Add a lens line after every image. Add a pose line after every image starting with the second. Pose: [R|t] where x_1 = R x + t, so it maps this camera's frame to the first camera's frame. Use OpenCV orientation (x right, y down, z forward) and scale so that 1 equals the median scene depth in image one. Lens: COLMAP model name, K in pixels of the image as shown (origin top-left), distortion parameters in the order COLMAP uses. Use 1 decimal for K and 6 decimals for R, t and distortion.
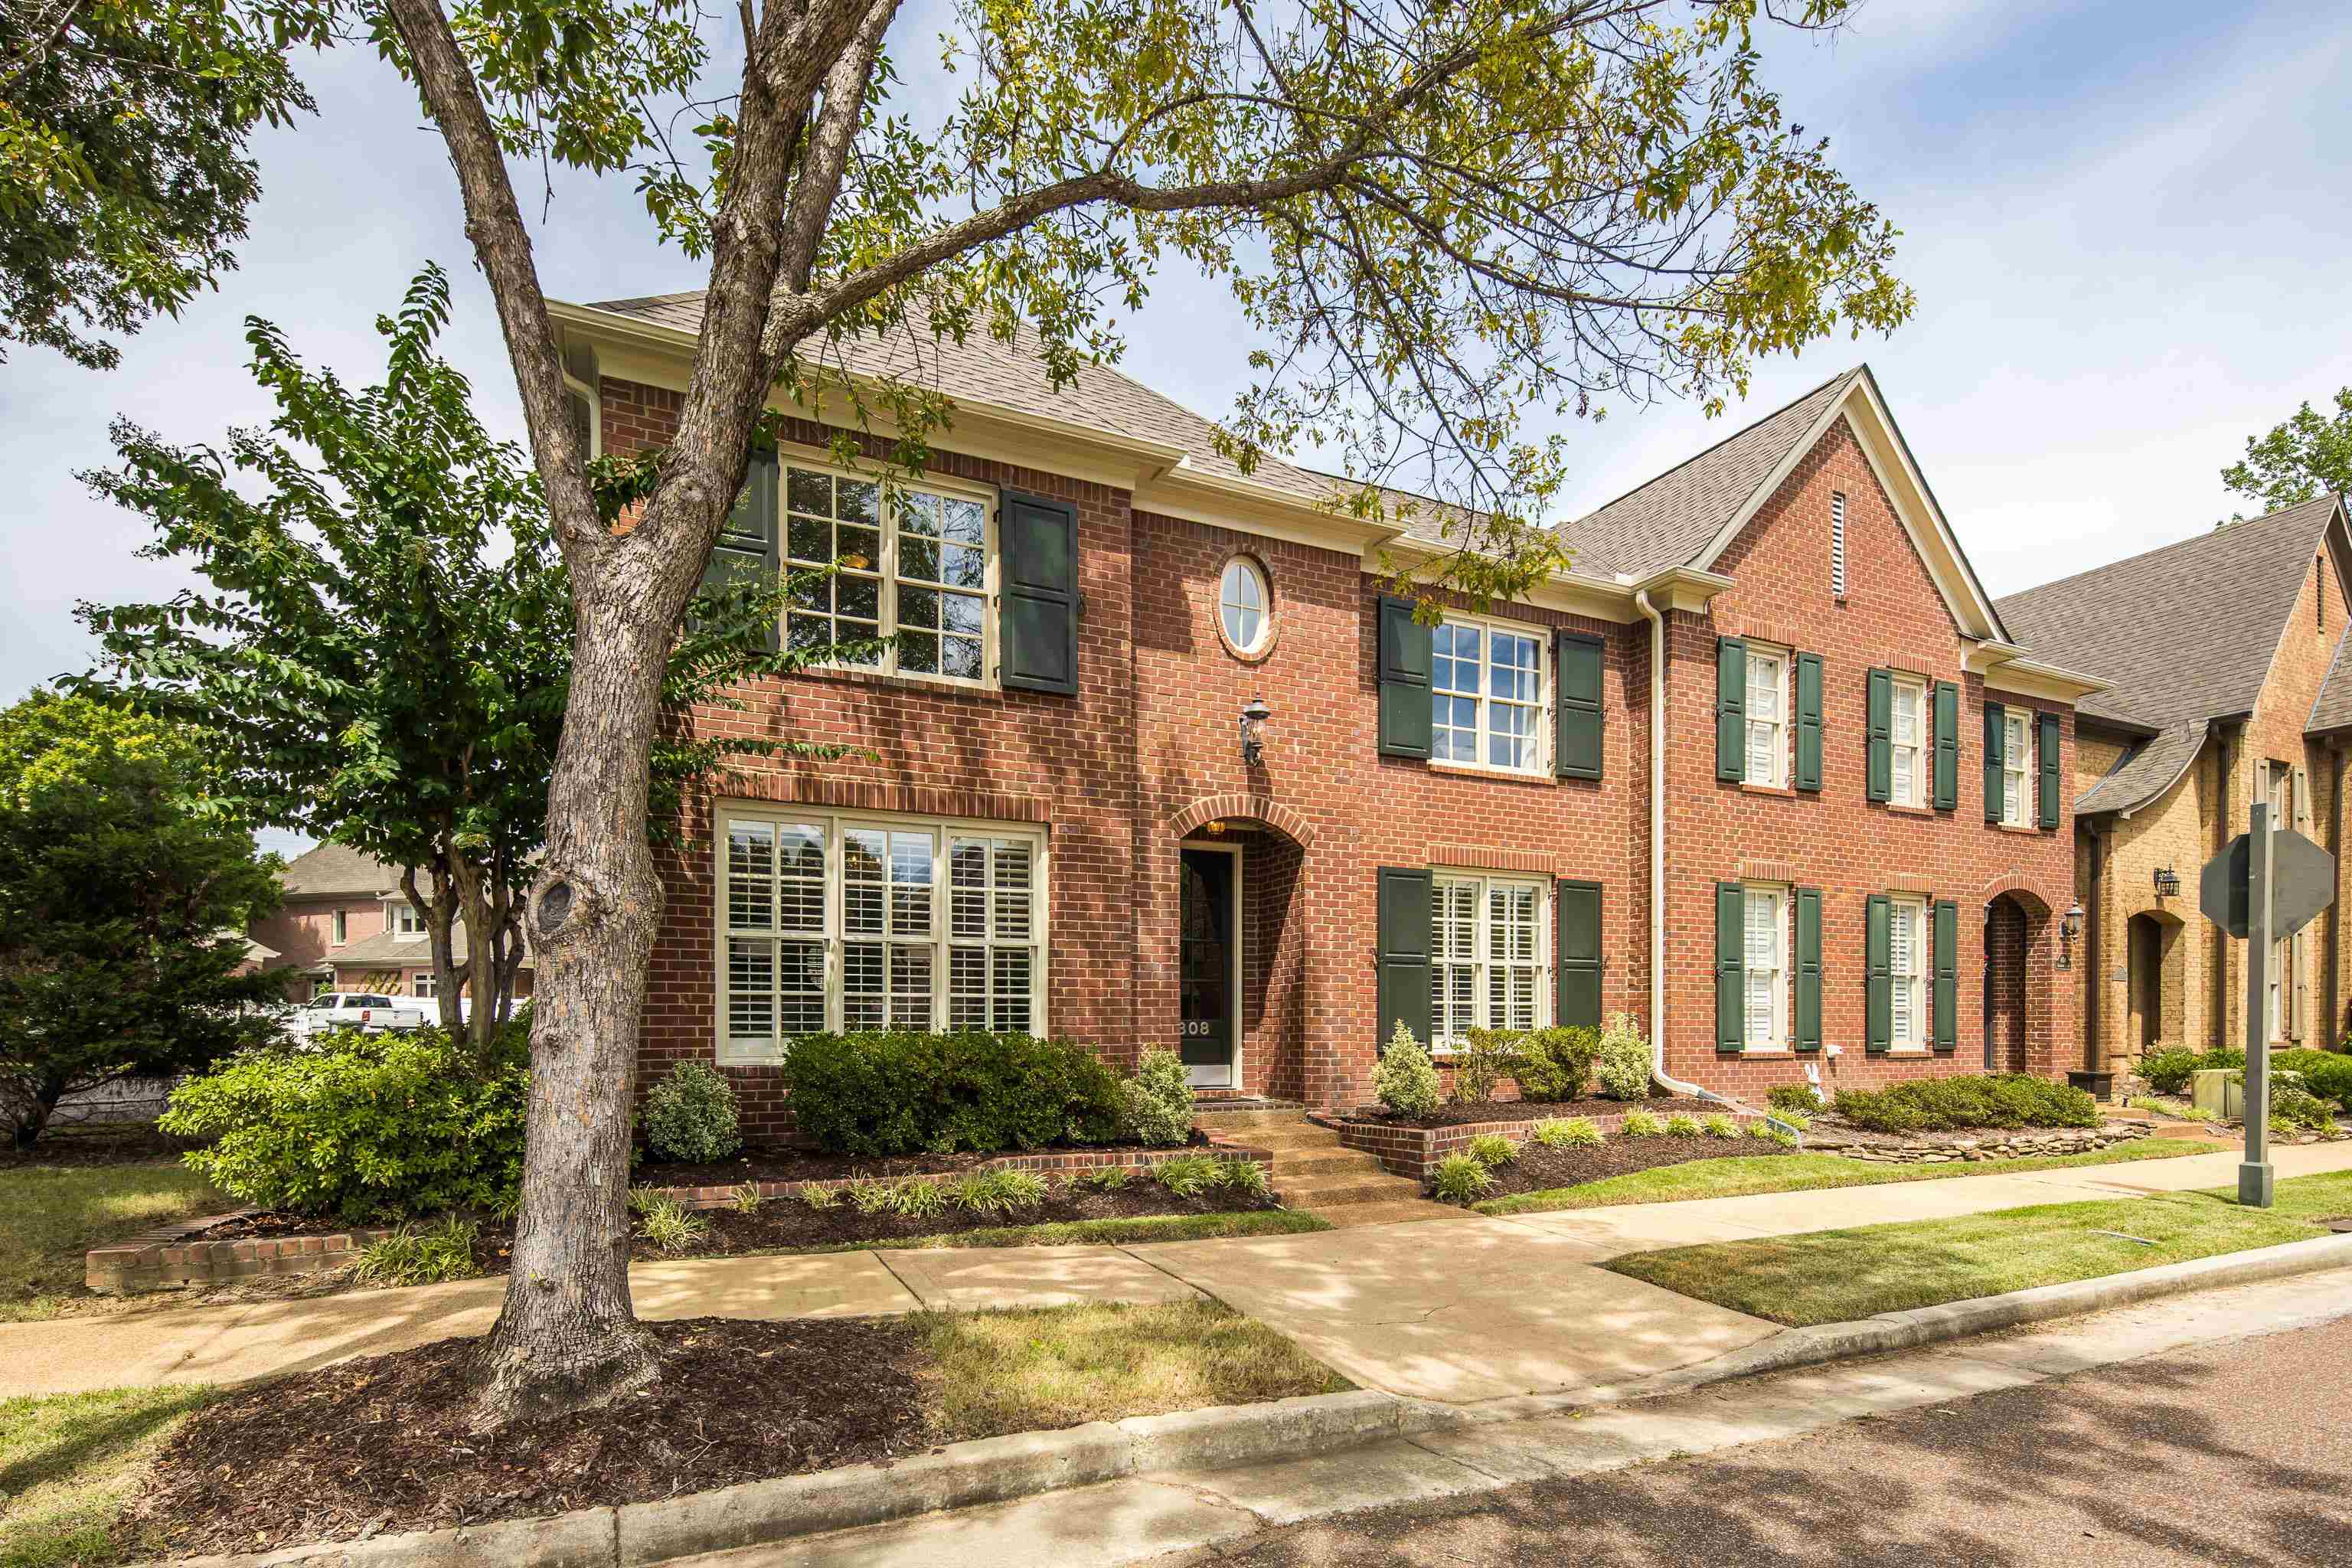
lens RADIAL K [[1138.4, 0, 1155.0], [0, 1138.4, 770.2], [0, 0, 1]] dist [-0.000238, -0.001161]
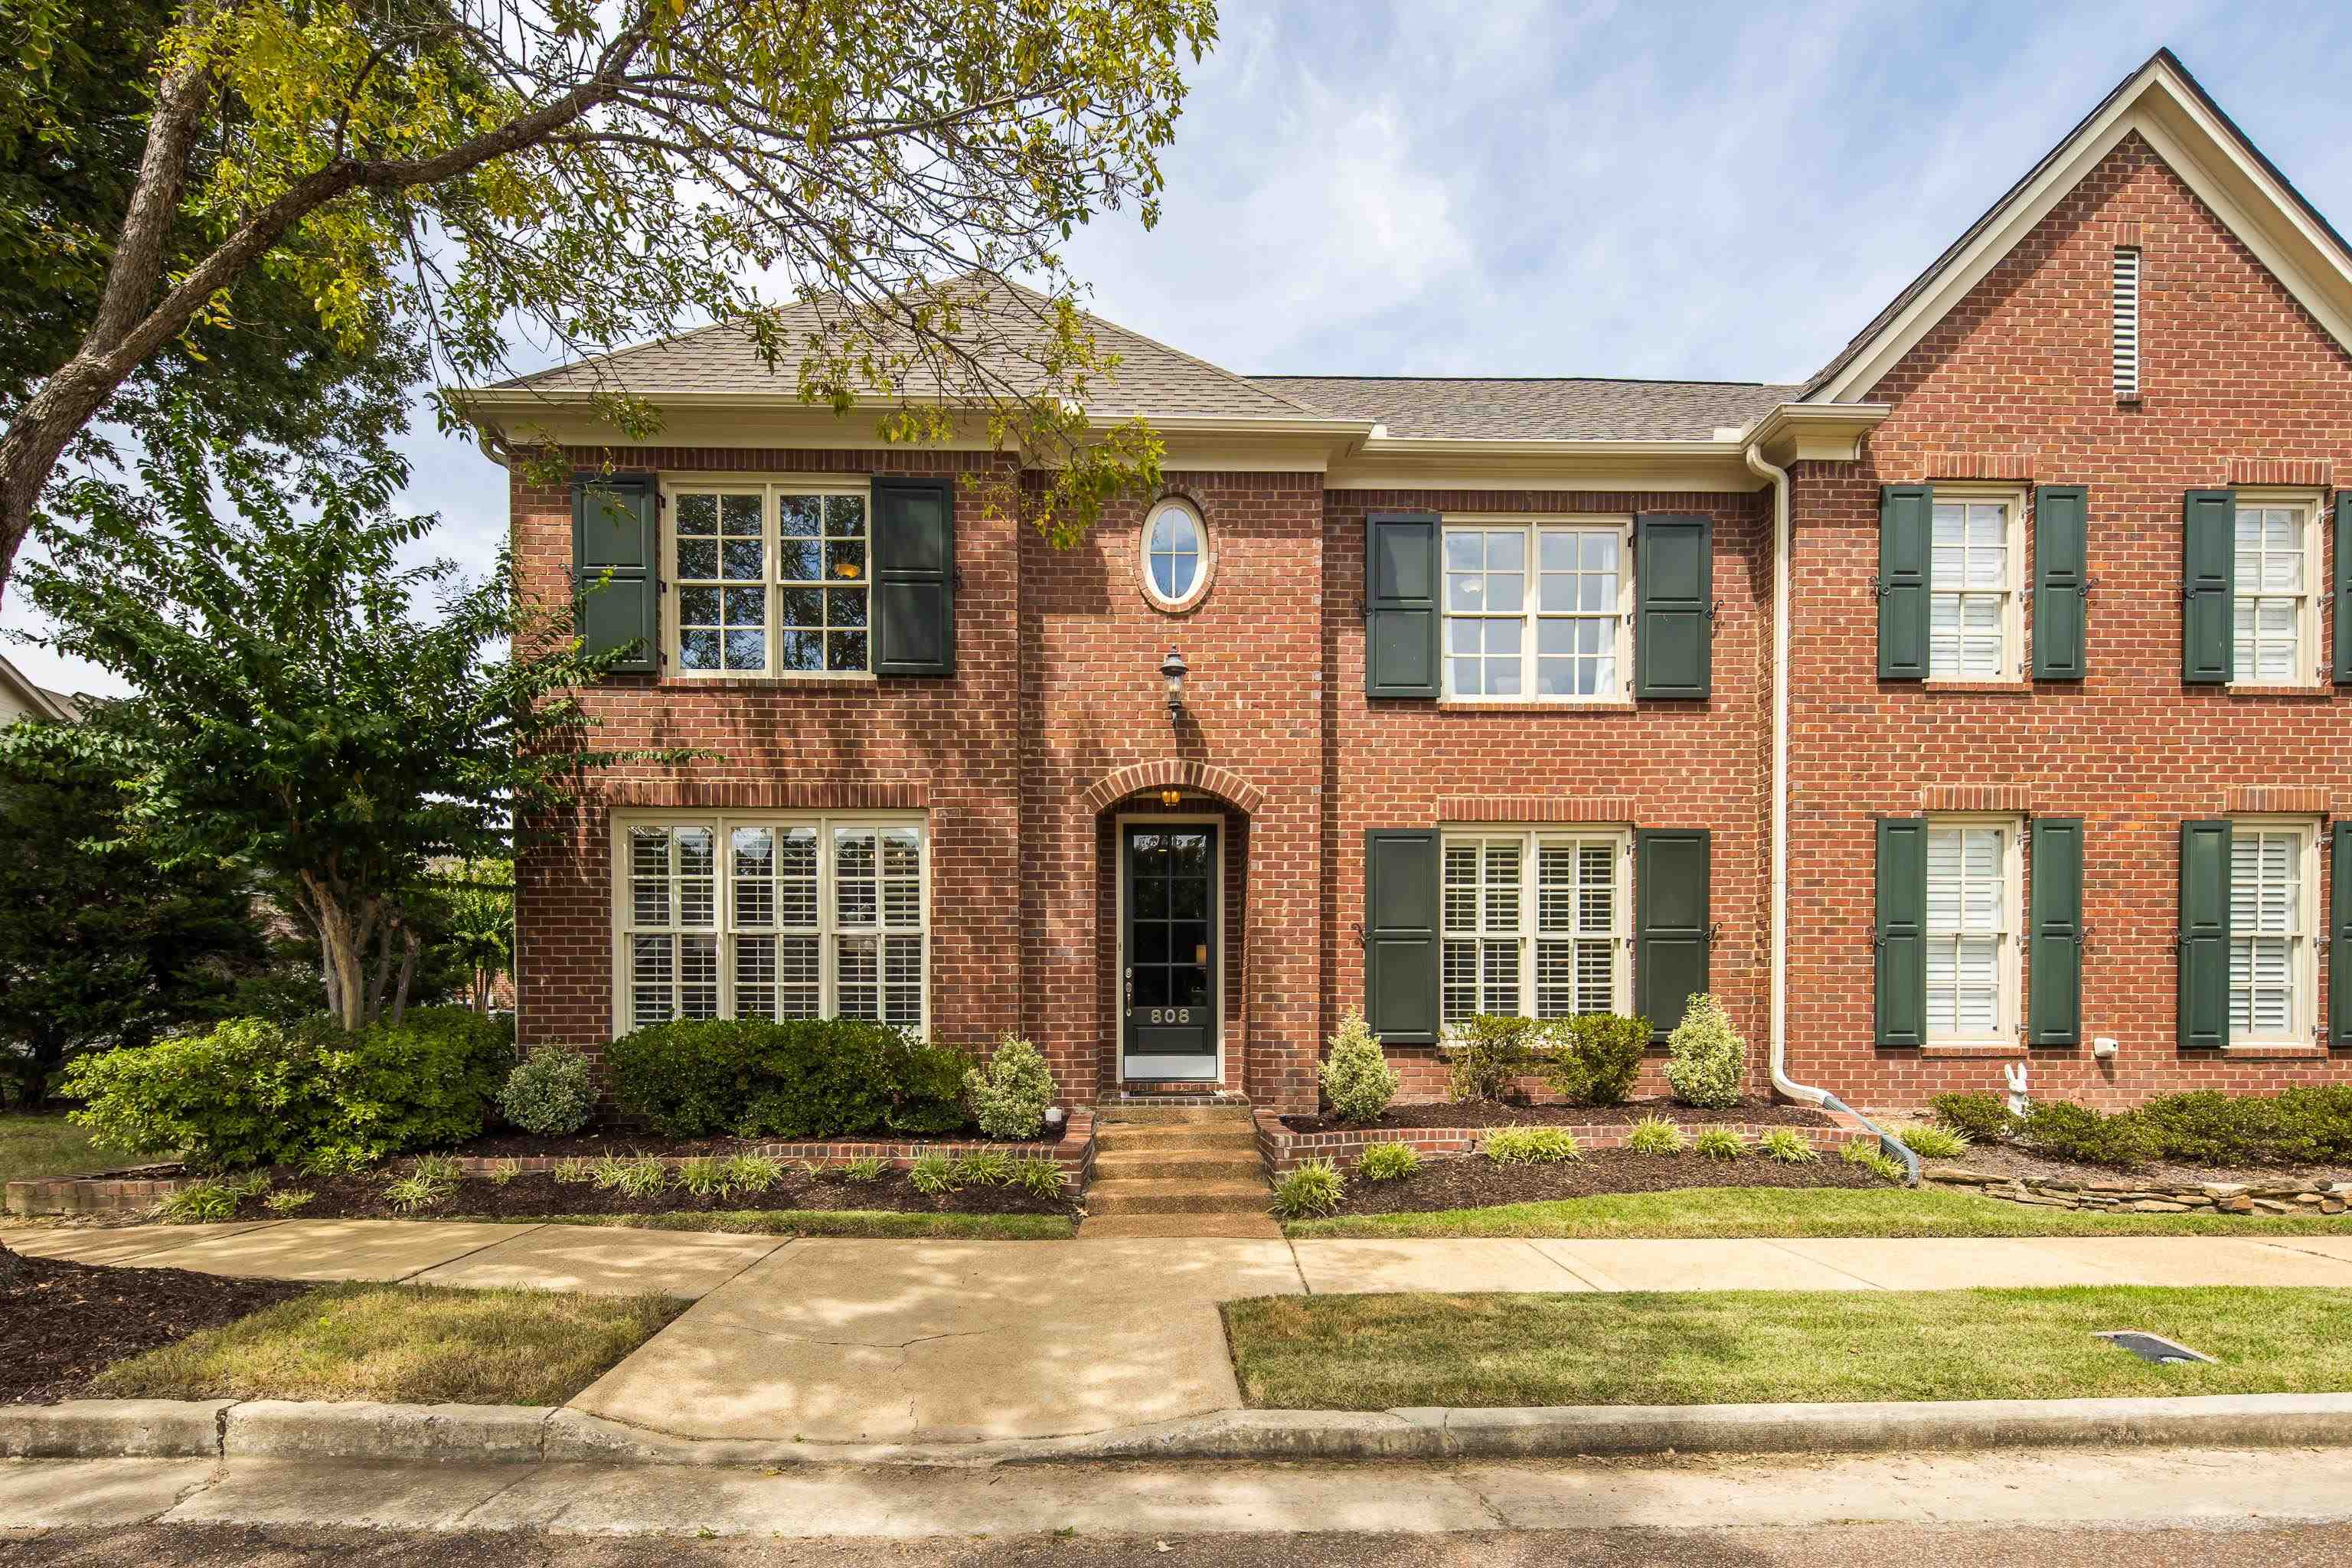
lens RADIAL K [[1150.8, 0, 1136.8], [0, 1150.8, 785.1], [0, 0, 1]] dist [0.000069, -0.001349]
pose [[0.913937, -0.081944, -0.397497, 0.424254], [0.091127, 0.995830, 0.004233, 0.035578], [0.395492, -0.040092, 0.917594, 0.148480]]
